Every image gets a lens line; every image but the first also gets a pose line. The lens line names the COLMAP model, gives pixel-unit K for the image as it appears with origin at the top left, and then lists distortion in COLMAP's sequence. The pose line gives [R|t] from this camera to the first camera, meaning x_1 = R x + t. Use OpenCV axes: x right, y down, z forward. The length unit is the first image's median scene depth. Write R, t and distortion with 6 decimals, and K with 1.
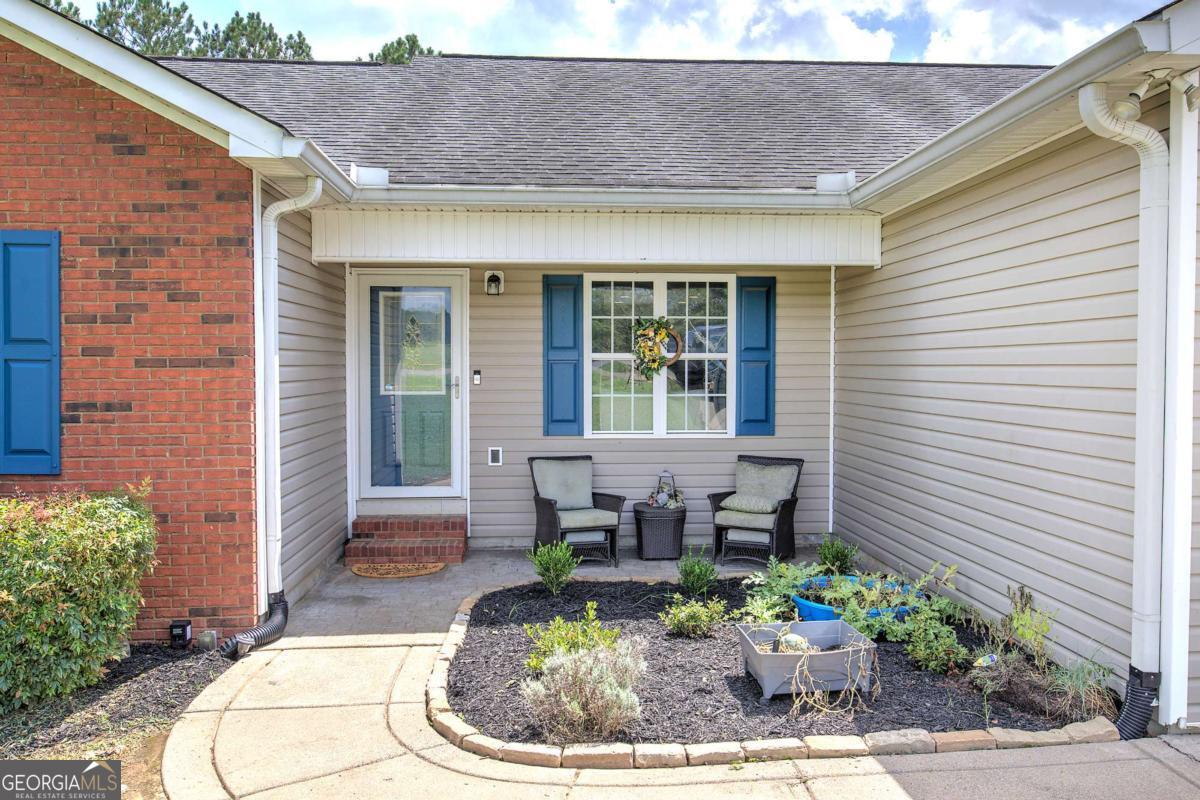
lens RADIAL K [[909.4, 0, 607.0], [0, 909.4, 398.5], [0, 0, 1]] dist [-0.003548, 0.001744]
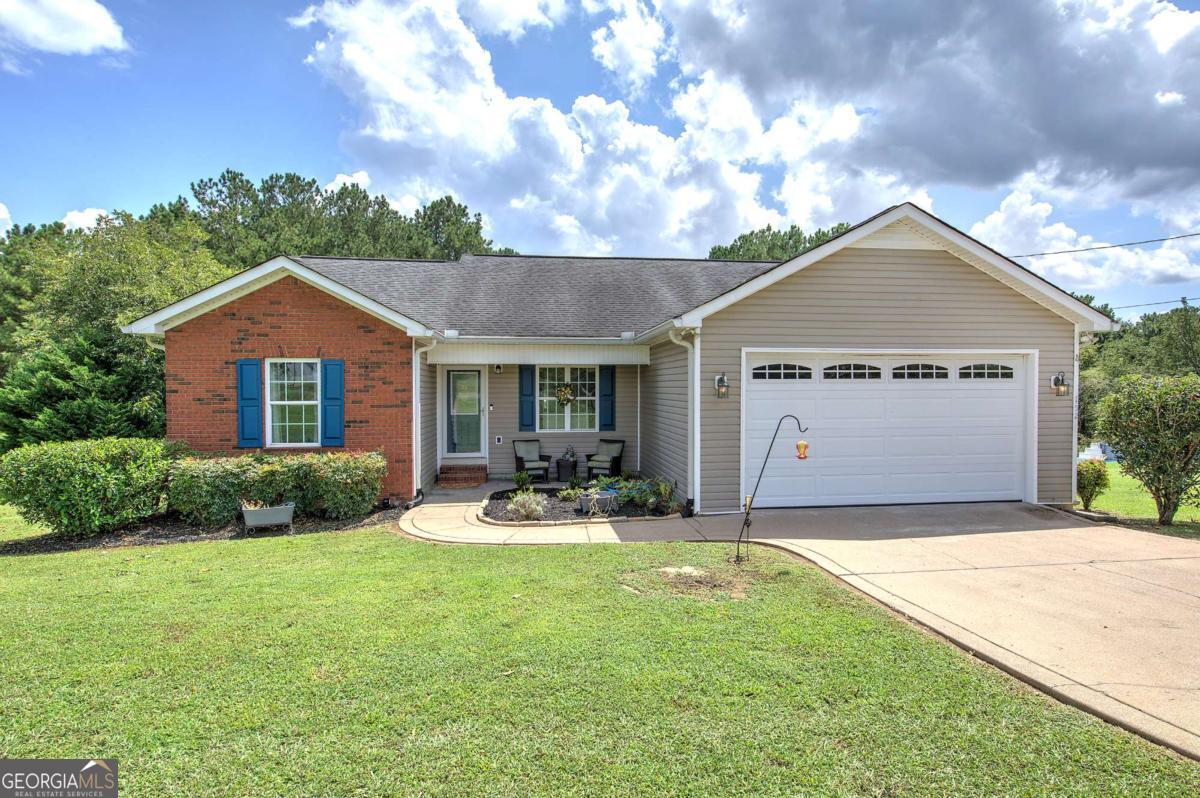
lens RADIAL K [[583.5, 0, 603.2], [0, 583.5, 400.0], [0, 0, 1]] dist [0.001535, -0.000931]
pose [[0.998423, -0.001956, 0.056112, 0.071646], [0.002710, 0.999907, -0.013365, -0.023010], [-0.056081, 0.013495, 0.998335, -0.605807]]
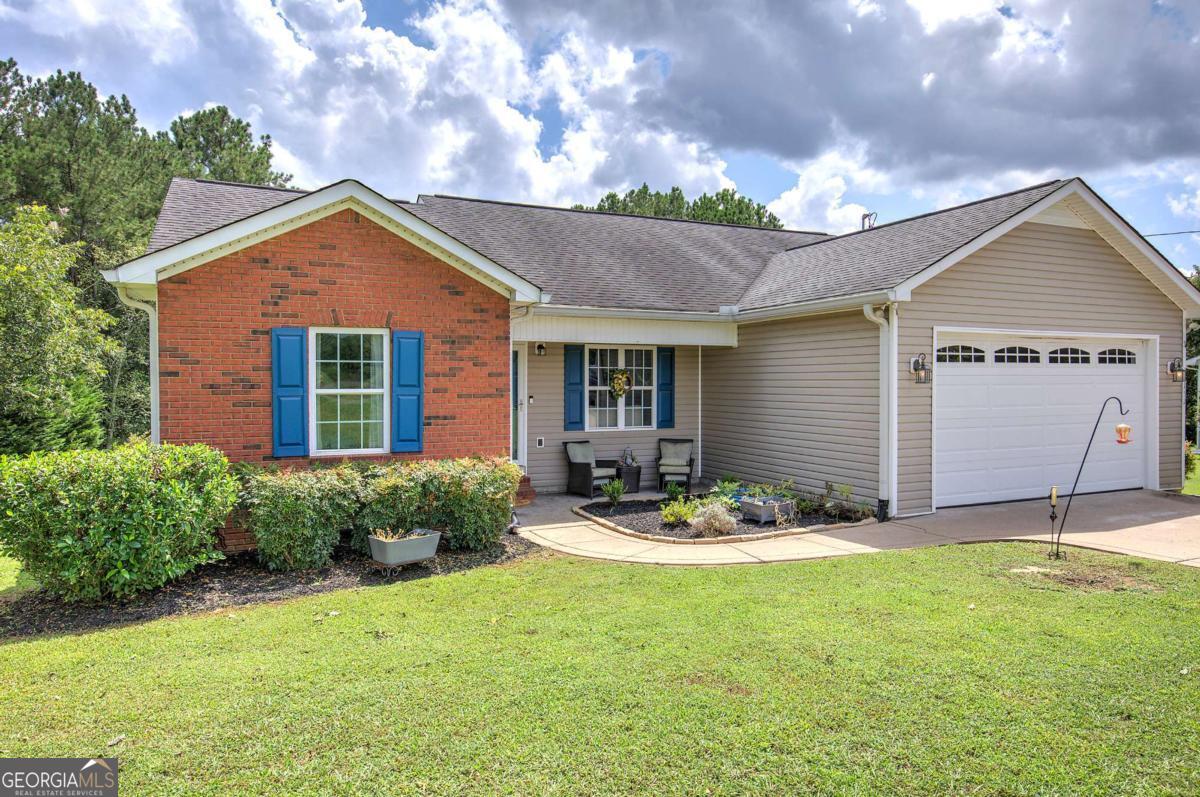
lens RADIAL K [[745.9, 0, 600.0], [0, 745.9, 398.5], [0, 0, 1]] dist [0.005433, -0.003142]
pose [[0.938071, -0.007565, 0.346360, -0.570517], [0.012367, 0.999856, -0.011654, -0.007128], [-0.346222, 0.015216, 0.938029, -0.494745]]
